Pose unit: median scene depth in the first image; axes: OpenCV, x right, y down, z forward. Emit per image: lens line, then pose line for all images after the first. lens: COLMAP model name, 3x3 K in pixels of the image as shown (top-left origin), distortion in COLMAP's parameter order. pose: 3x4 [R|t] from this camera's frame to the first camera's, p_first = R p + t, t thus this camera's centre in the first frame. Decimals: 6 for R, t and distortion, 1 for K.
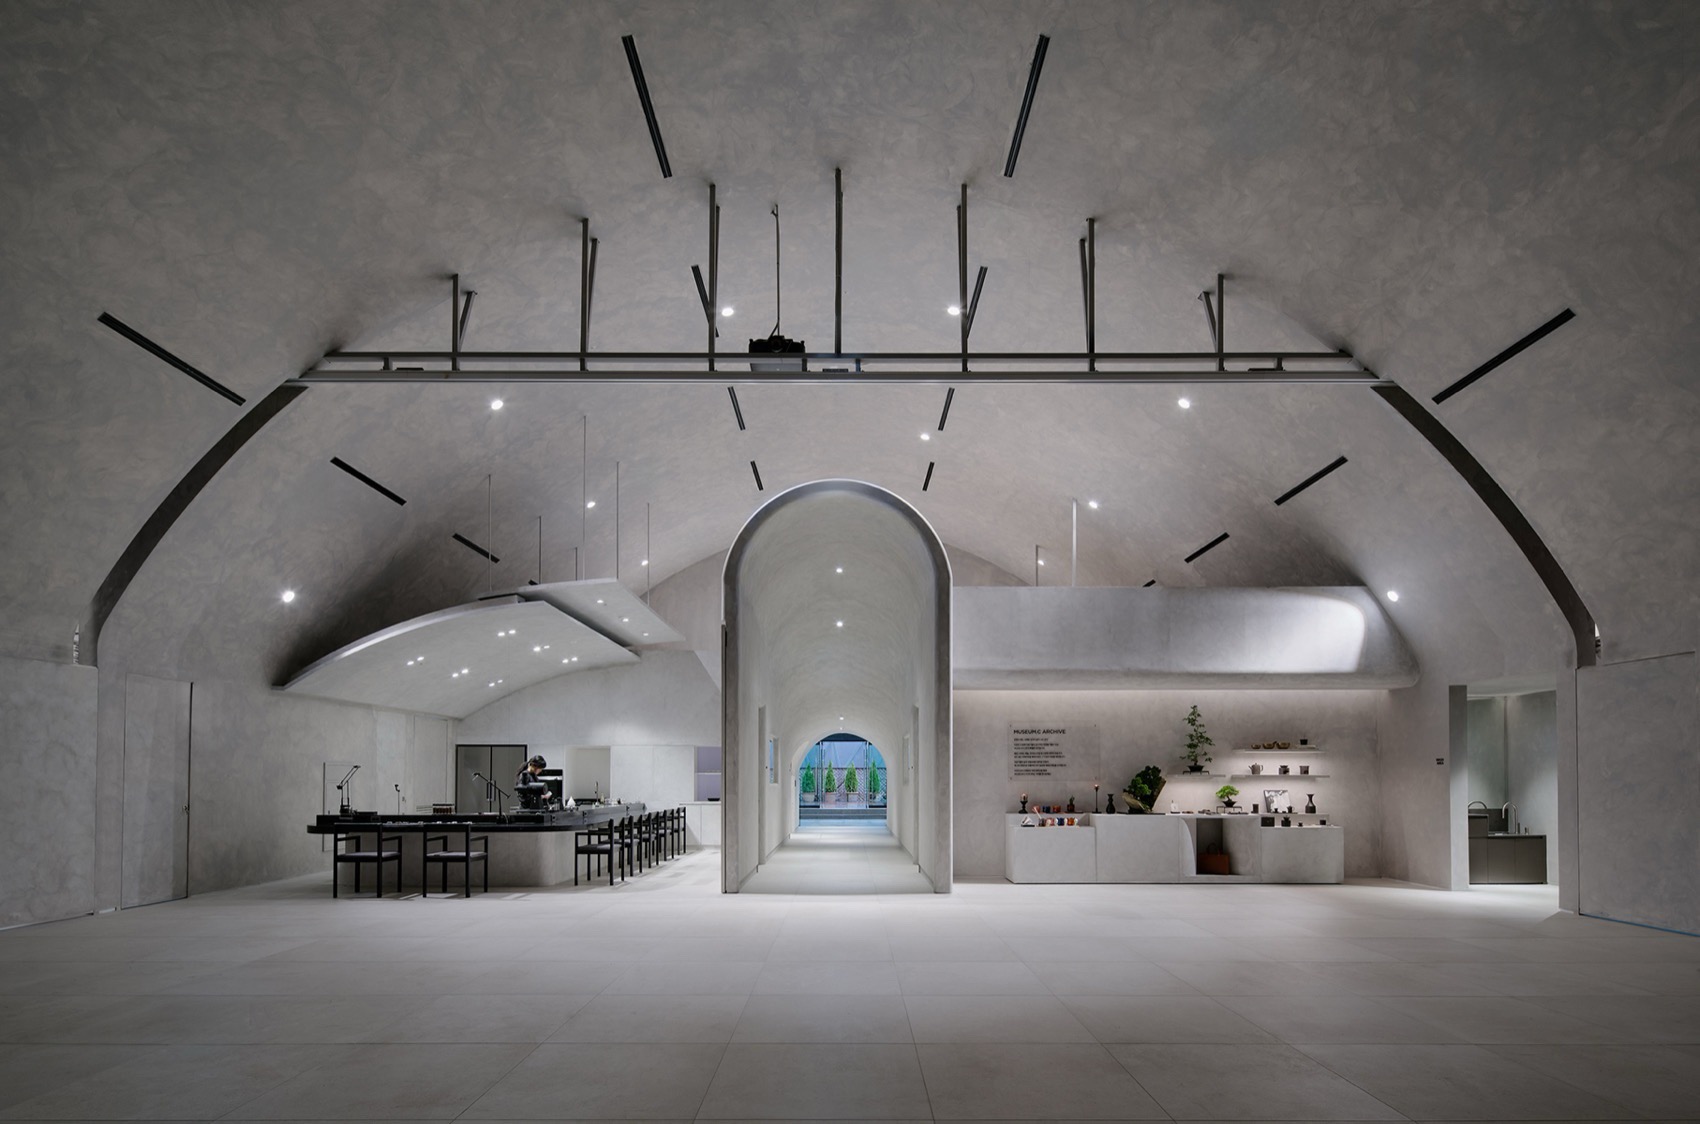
lens RADIAL K [[833.2, 0, 846.9], [0, 833.2, 778.7], [0, 0, 1]] dist [0.002753, -0.001942]
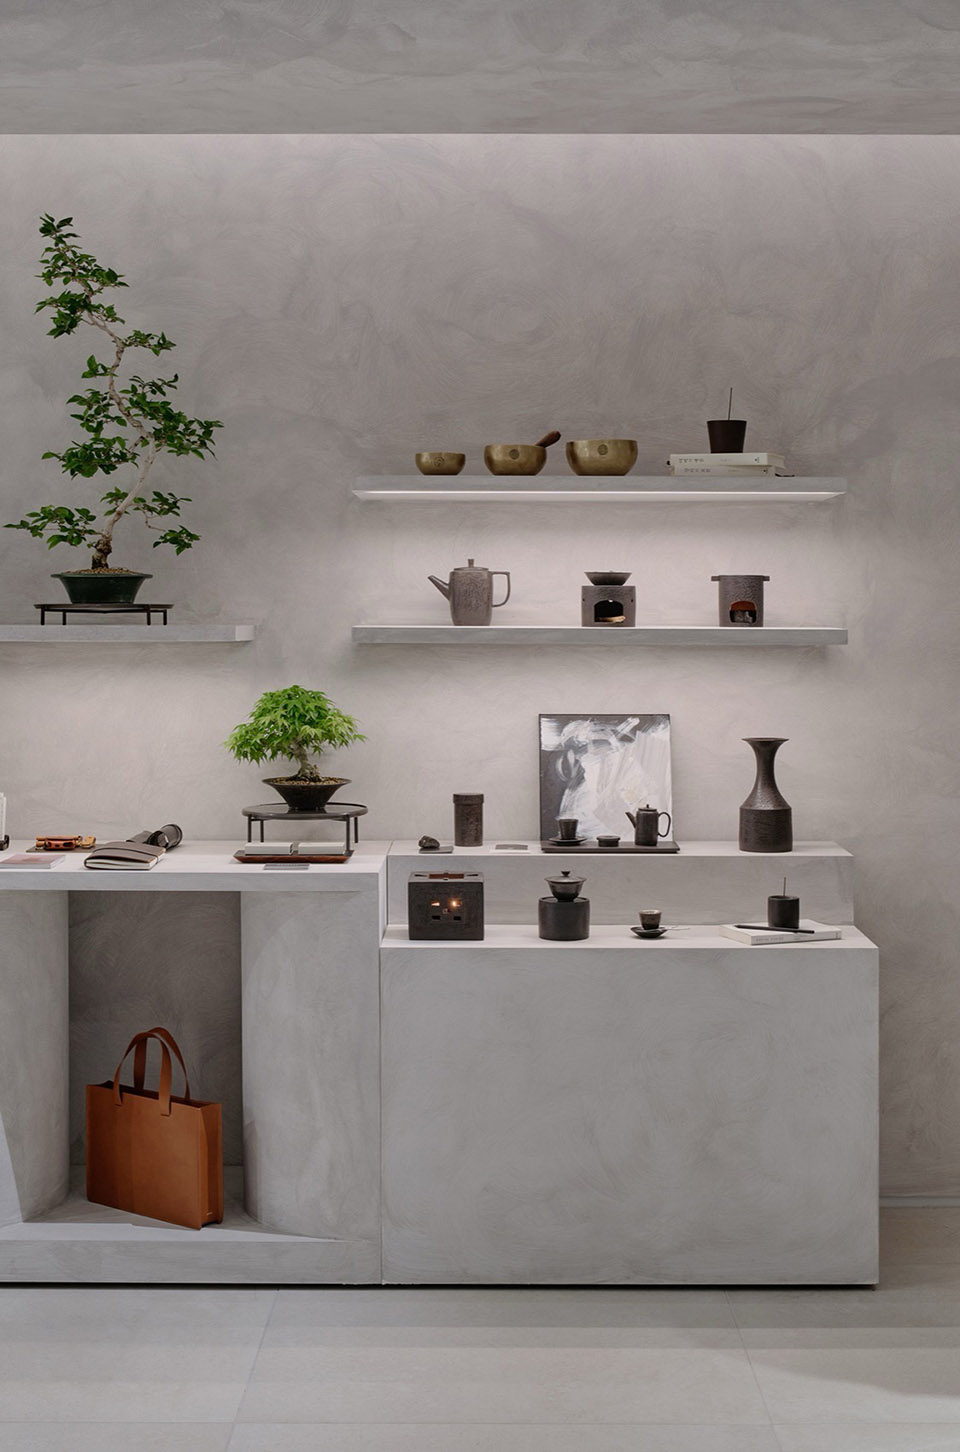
lens RADIAL K [[1963.5, 0, 480.4], [0, 1963.5, 648.2], [0, 0, 1]] dist [0.006104, -0.009922]
pose [[0.999999, 0.001669, -0.000319, 0.515702], [-0.001665, 0.999909, 0.013408, -0.005762], [0.000342, -0.013407, 0.999910, 0.616002]]
